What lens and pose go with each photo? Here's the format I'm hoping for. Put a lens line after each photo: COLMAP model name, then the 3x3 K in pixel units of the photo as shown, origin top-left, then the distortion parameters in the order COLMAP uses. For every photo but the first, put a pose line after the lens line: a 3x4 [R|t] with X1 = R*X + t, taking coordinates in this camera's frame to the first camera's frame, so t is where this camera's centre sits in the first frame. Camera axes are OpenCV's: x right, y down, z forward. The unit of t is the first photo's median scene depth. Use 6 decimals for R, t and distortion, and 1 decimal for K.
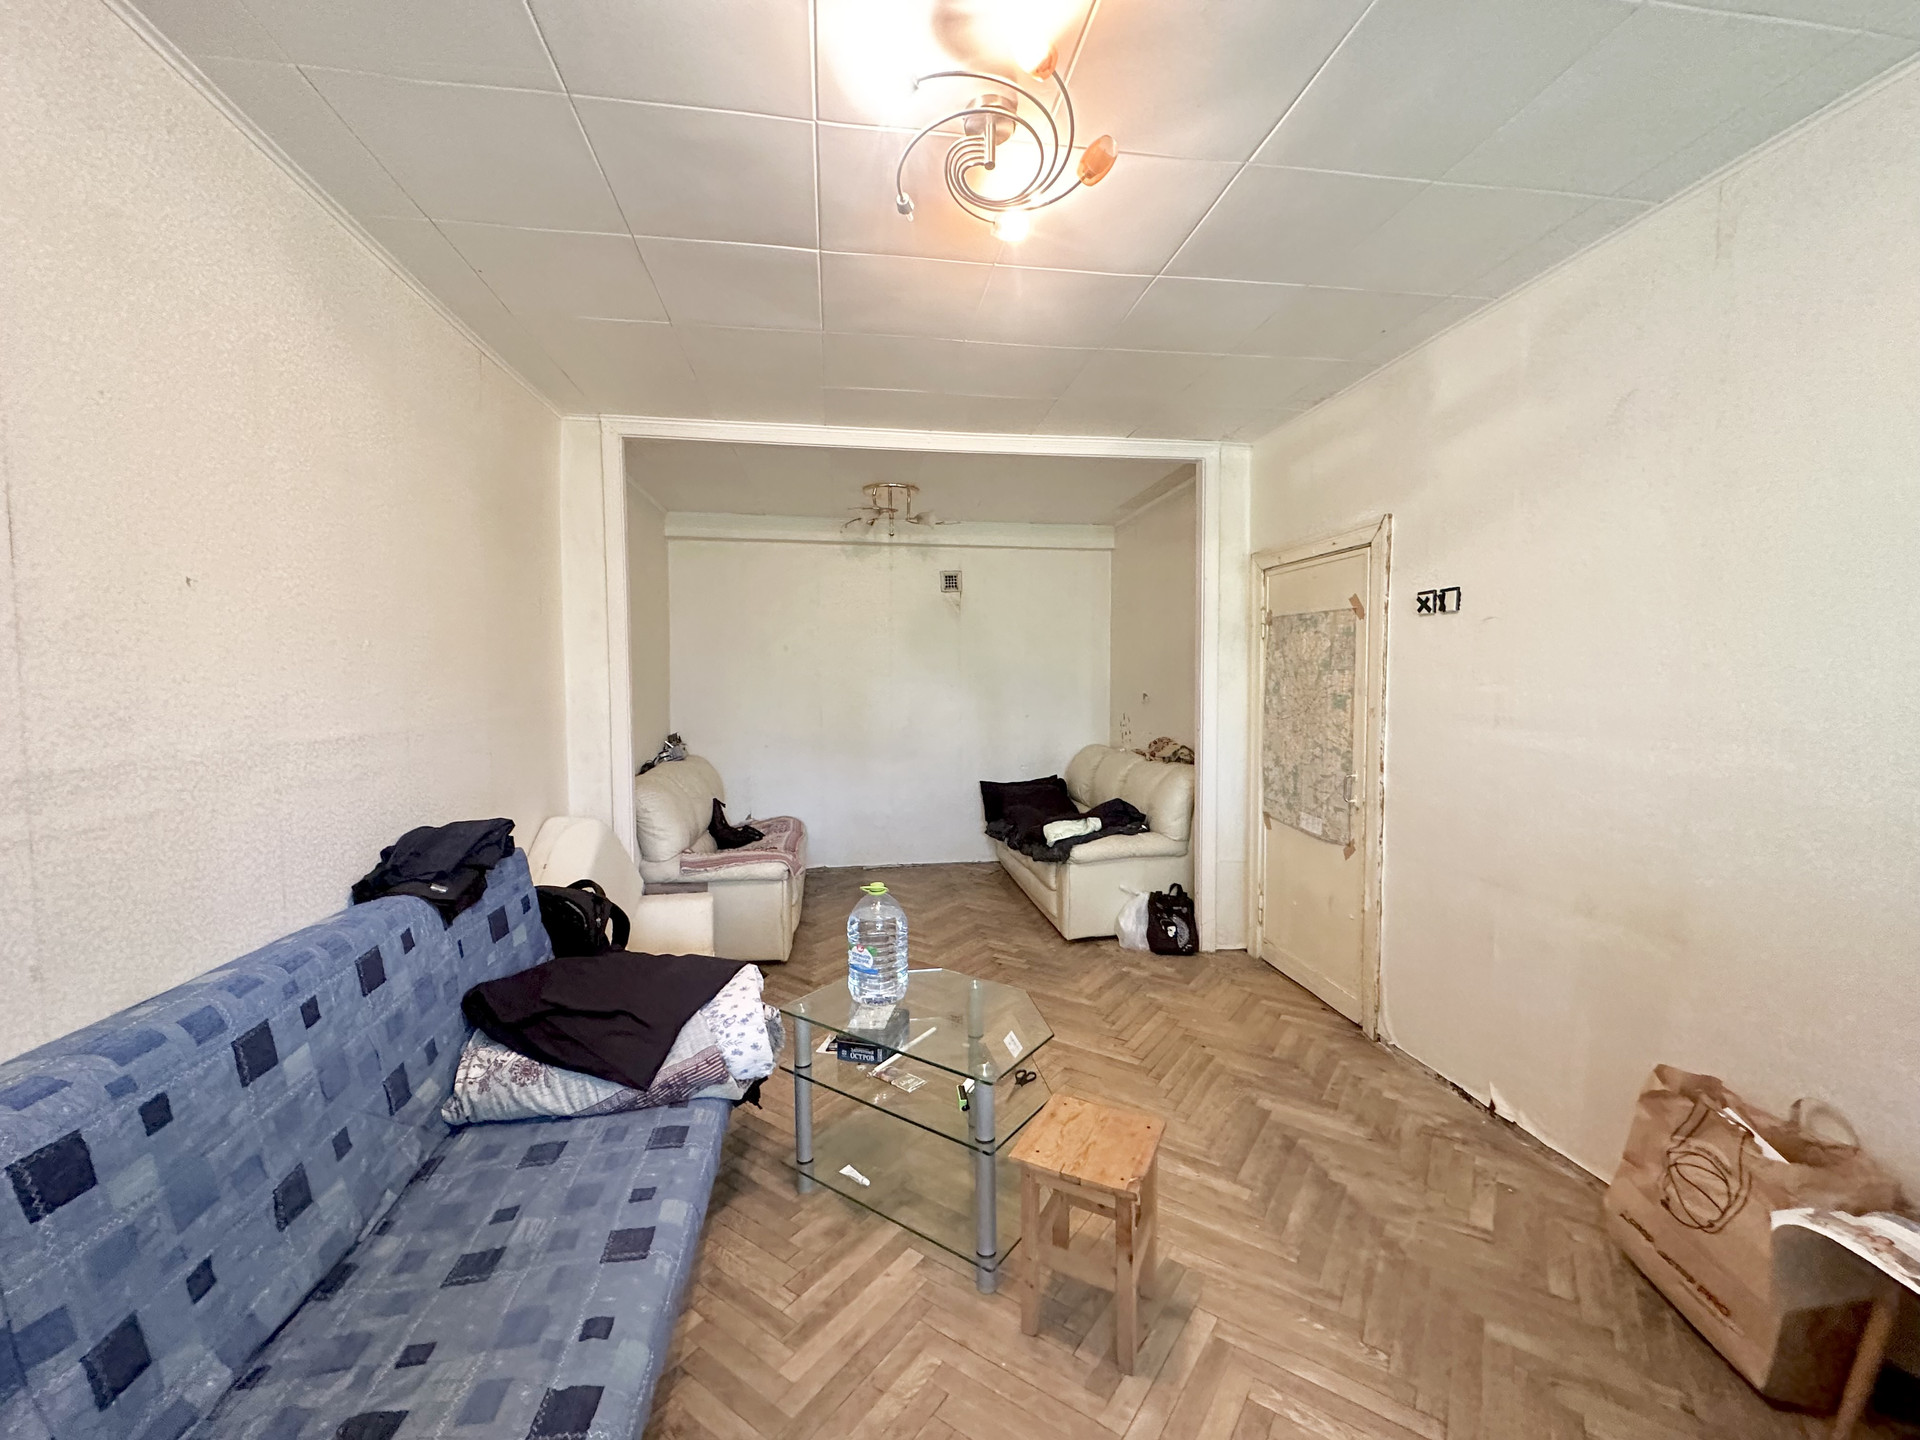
lens RADIAL K [[765.1, 0, 960.0], [0, 765.1, 716.3], [0, 0, 1]] dist [0.000252, 0.000390]
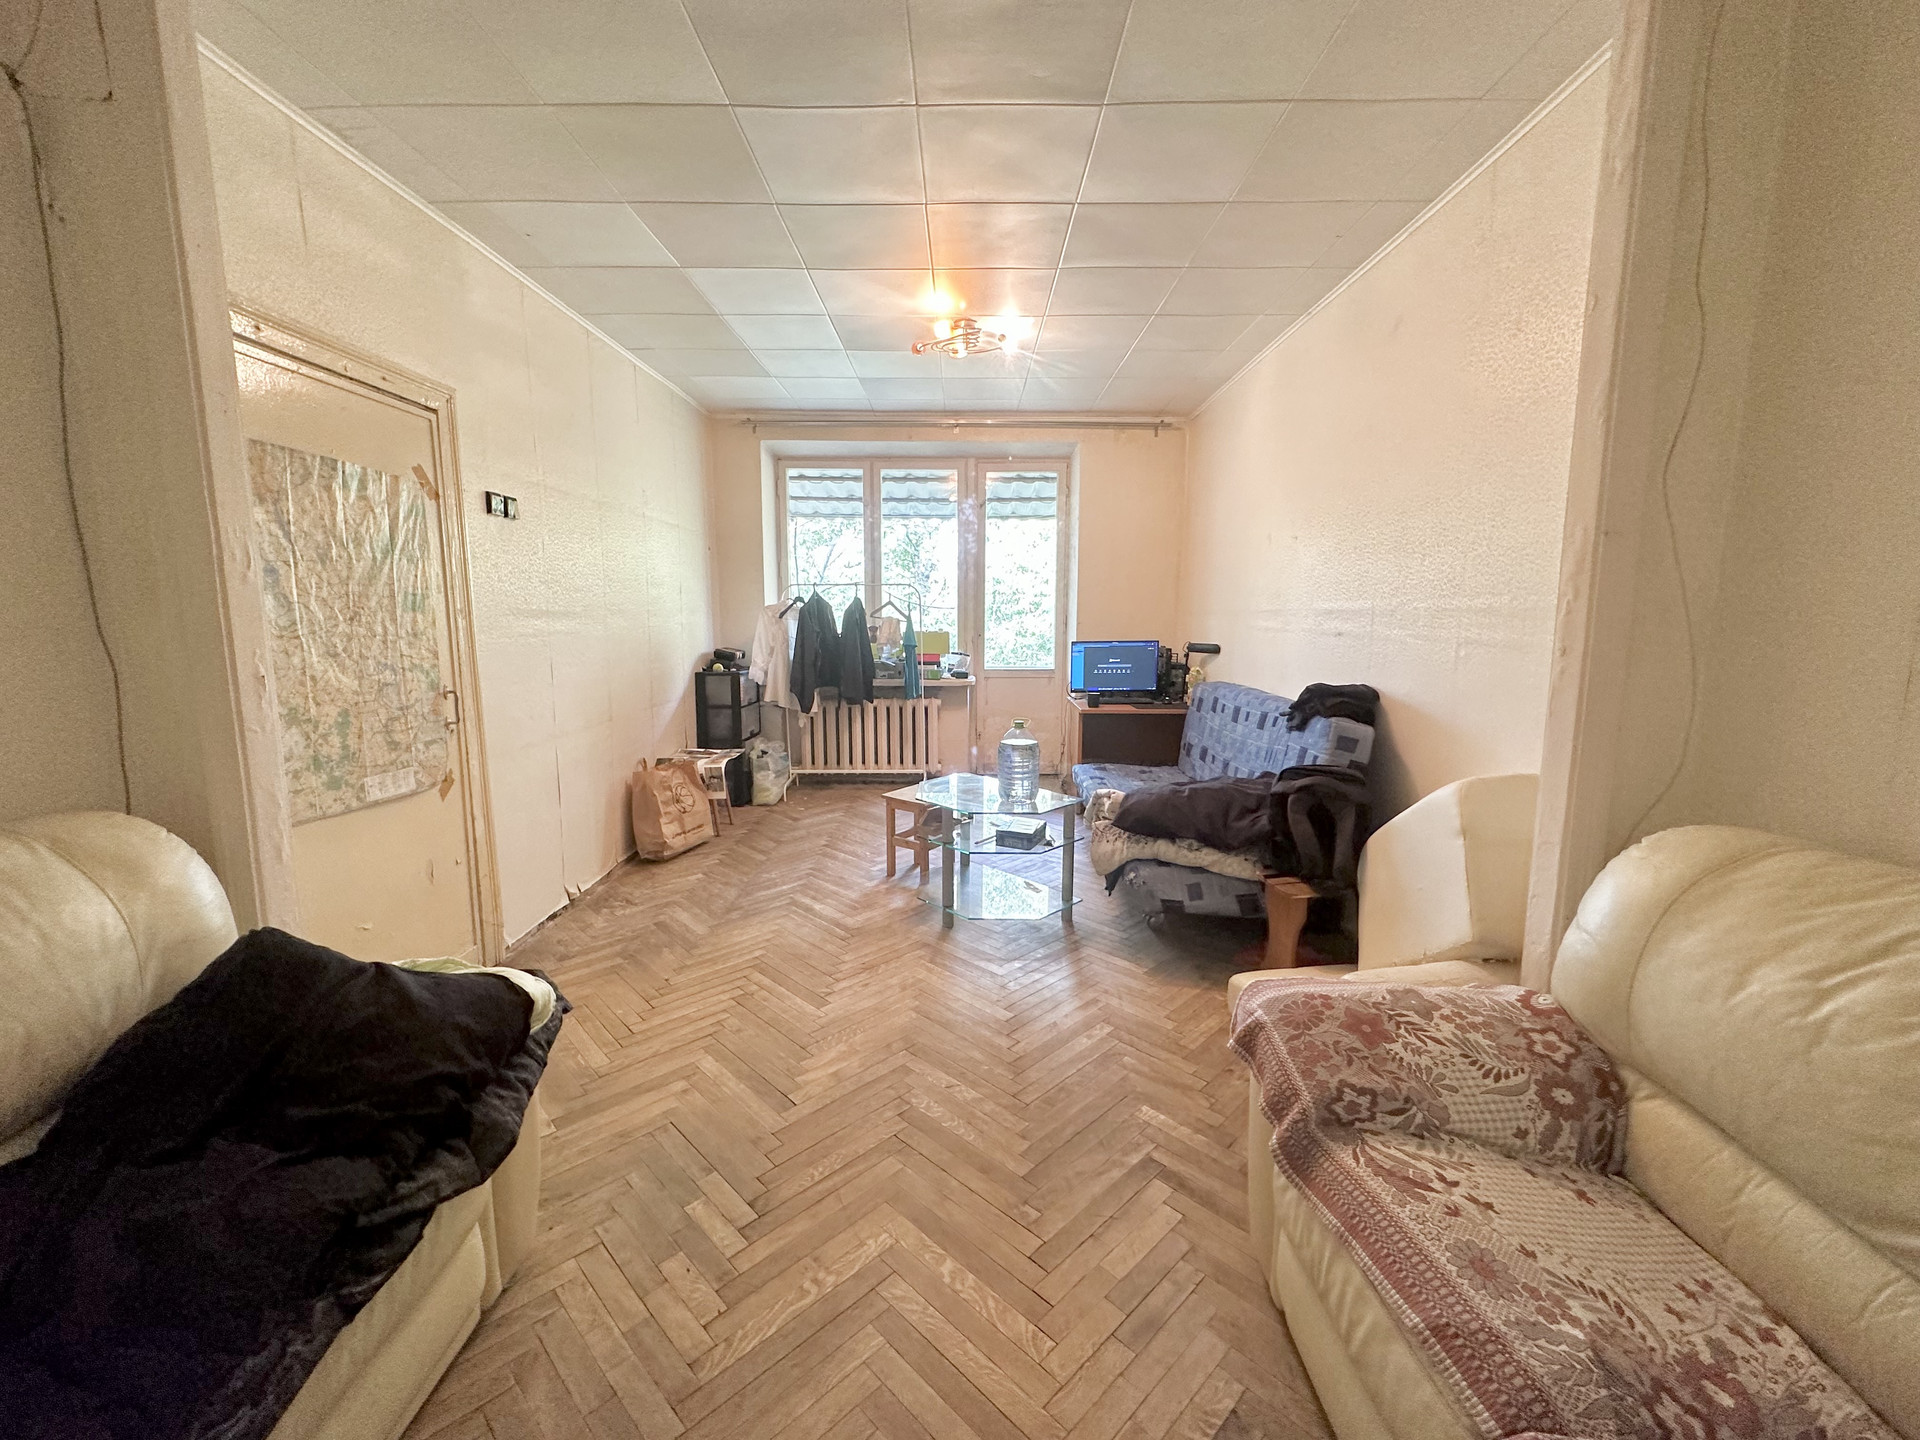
lens RADIAL K [[765.1, 0, 959.0], [0, 765.1, 720.7], [0, 0, 1]] dist [0.000252, 0.000390]
pose [[-0.985168, -0.015463, 0.170894, -0.169825], [0.017420, 0.981772, 0.189262, -0.038747], [-0.170705, 0.189432, -0.966941, 1.691987]]
